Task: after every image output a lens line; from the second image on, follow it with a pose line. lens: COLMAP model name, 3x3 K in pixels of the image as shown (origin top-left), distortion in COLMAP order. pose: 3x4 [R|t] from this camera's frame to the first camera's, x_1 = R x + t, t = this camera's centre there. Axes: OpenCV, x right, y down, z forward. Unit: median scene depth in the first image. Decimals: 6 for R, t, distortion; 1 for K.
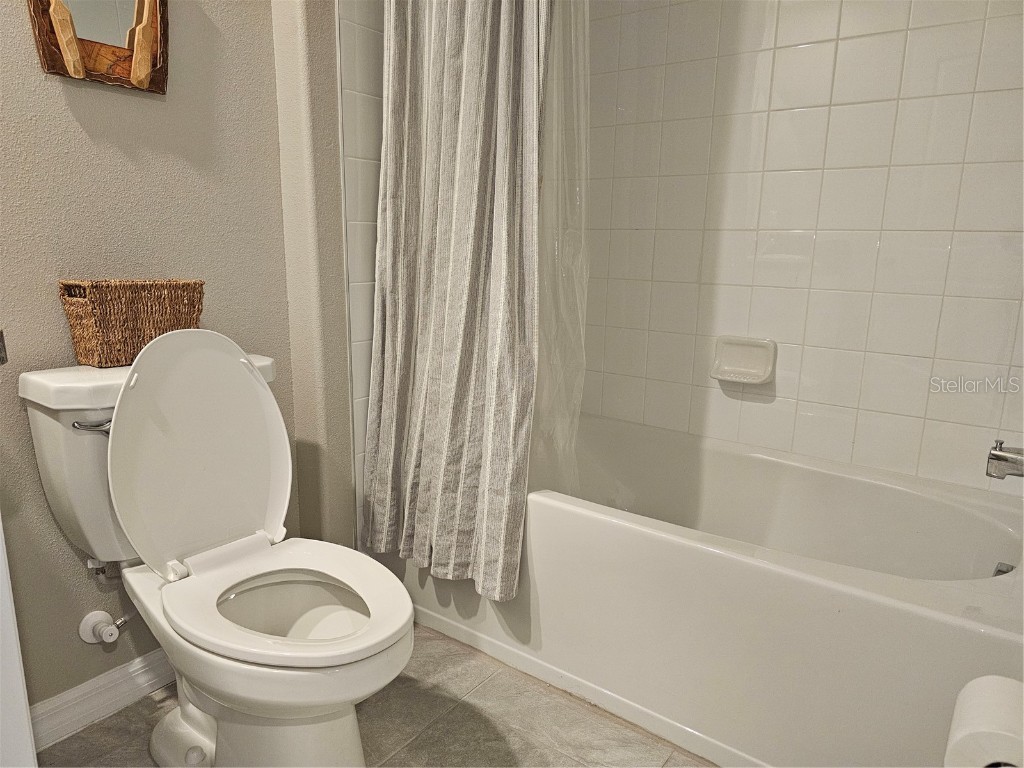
lens RADIAL K [[689.9, 0, 516.0], [0, 689.9, 383.5], [0, 0, 1]] dist [0.029212, -0.025917]
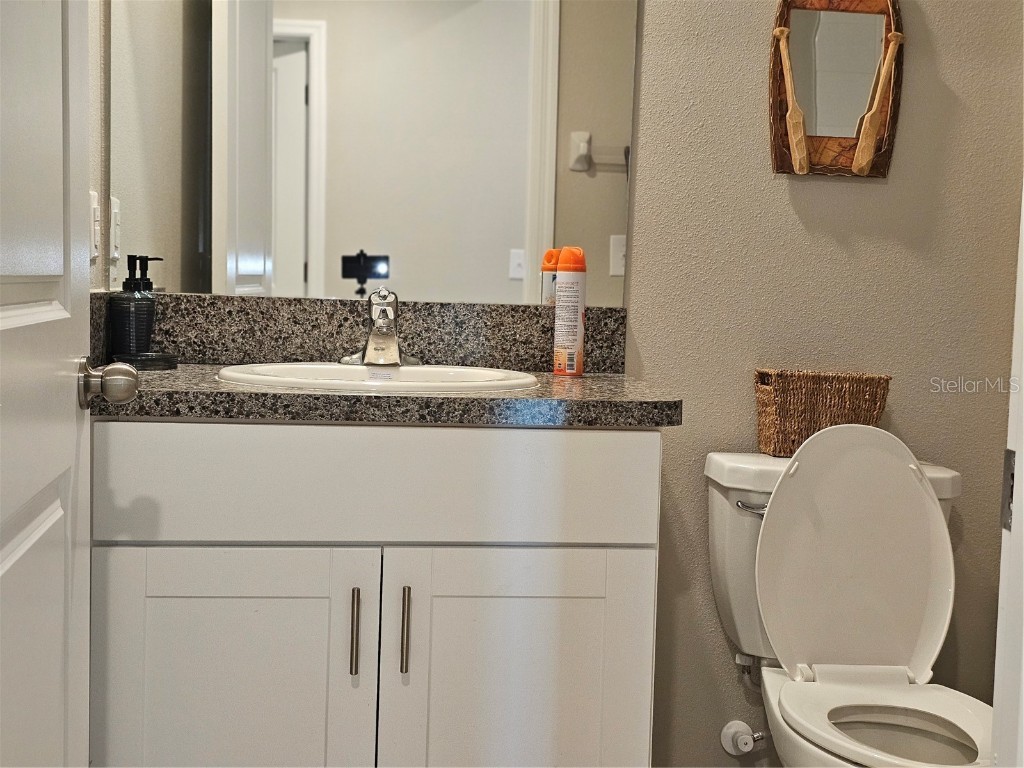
lens RADIAL K [[689.9, 0, 513.3], [0, 689.9, 385.1], [0, 0, 1]] dist [0.029212, -0.025917]
pose [[0.629293, 0.075397, -0.773502, -0.073447], [-0.174879, 0.983496, -0.046409, -0.011230], [0.757237, 0.164474, 0.632092, 0.074404]]
